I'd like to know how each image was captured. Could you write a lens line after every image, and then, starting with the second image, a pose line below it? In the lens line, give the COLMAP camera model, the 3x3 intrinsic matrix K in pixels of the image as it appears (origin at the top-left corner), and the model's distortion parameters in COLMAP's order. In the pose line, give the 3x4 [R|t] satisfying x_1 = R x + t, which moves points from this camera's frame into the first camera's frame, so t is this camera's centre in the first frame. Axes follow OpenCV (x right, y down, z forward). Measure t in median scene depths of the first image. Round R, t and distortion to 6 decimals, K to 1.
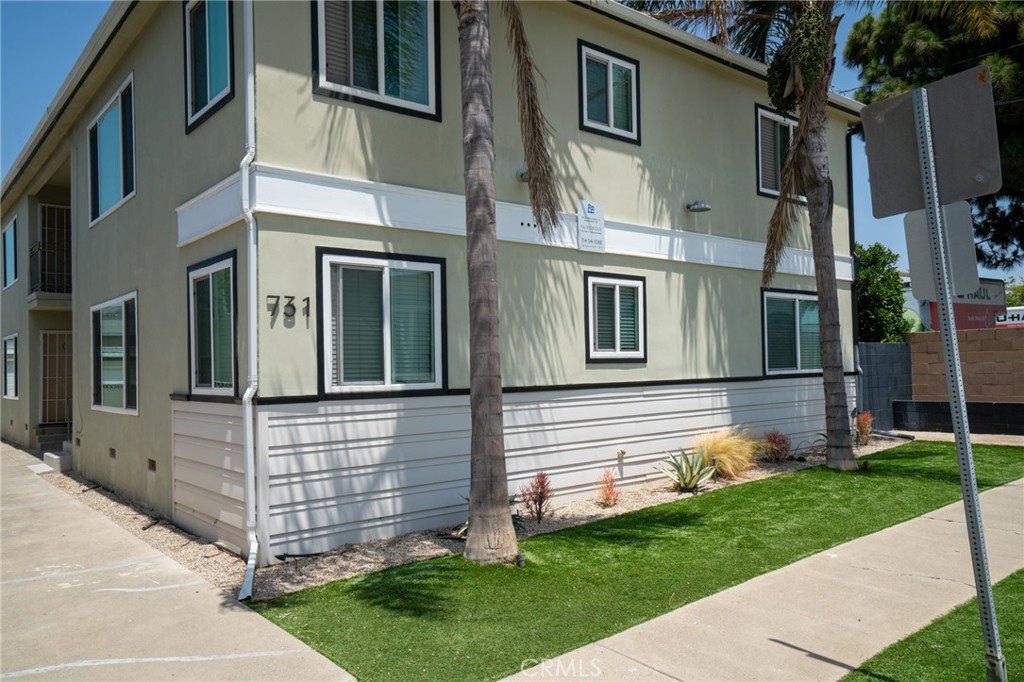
lens RADIAL K [[760.6, 0, 512.0], [0, 760.6, 341.0], [0, 0, 1]] dist [-0.002037, 0.064264]
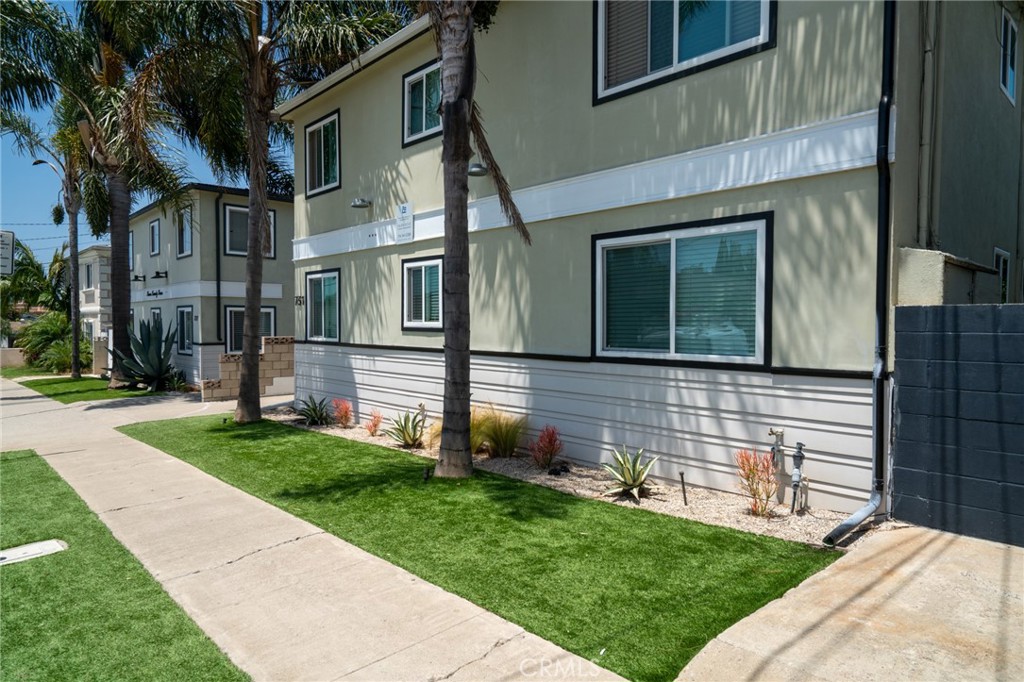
lens RADIAL K [[606.0, 0, 512.0], [0, 606.0, 341.0], [0, 0, 1]] dist [-0.000410, 0.000574]
pose [[0.063406, 0.055855, -0.996424, 1.363826], [0.033270, 0.997759, 0.058047, -0.008775], [0.997433, -0.036832, 0.061405, 1.330869]]
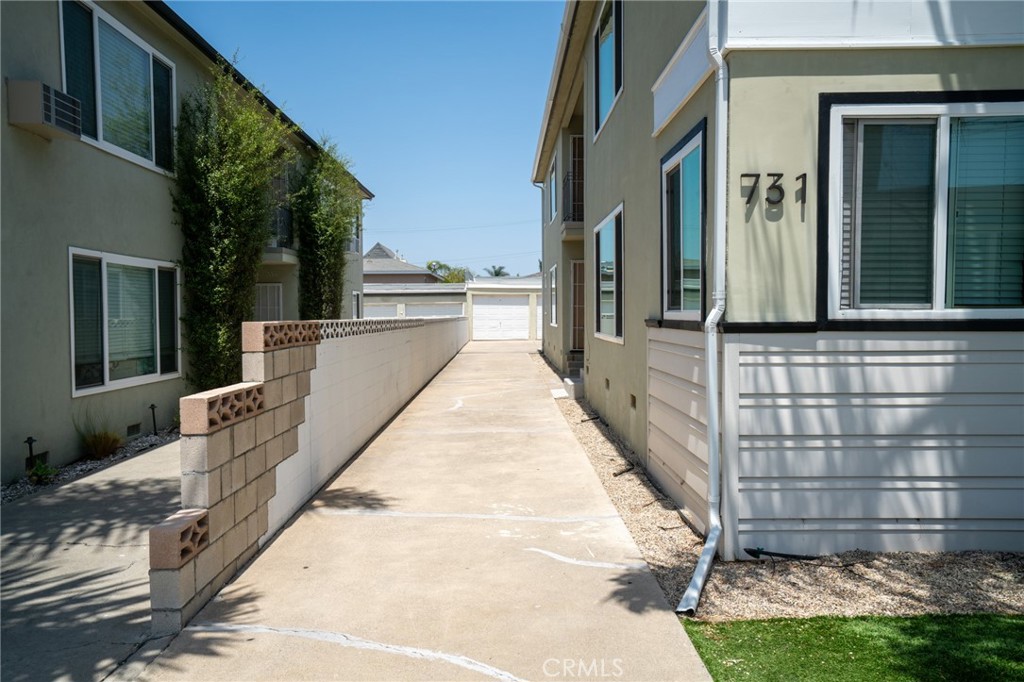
lens RADIAL K [[787.5, 0, 512.0], [0, 787.5, 341.0], [0, 0, 1]] dist [0.038729, 0.005268]
pose [[0.780706, 0.040846, -0.623562, -0.027693], [0.008719, 0.997052, 0.076228, 0.029239], [0.624838, -0.064948, 0.778049, 0.264790]]
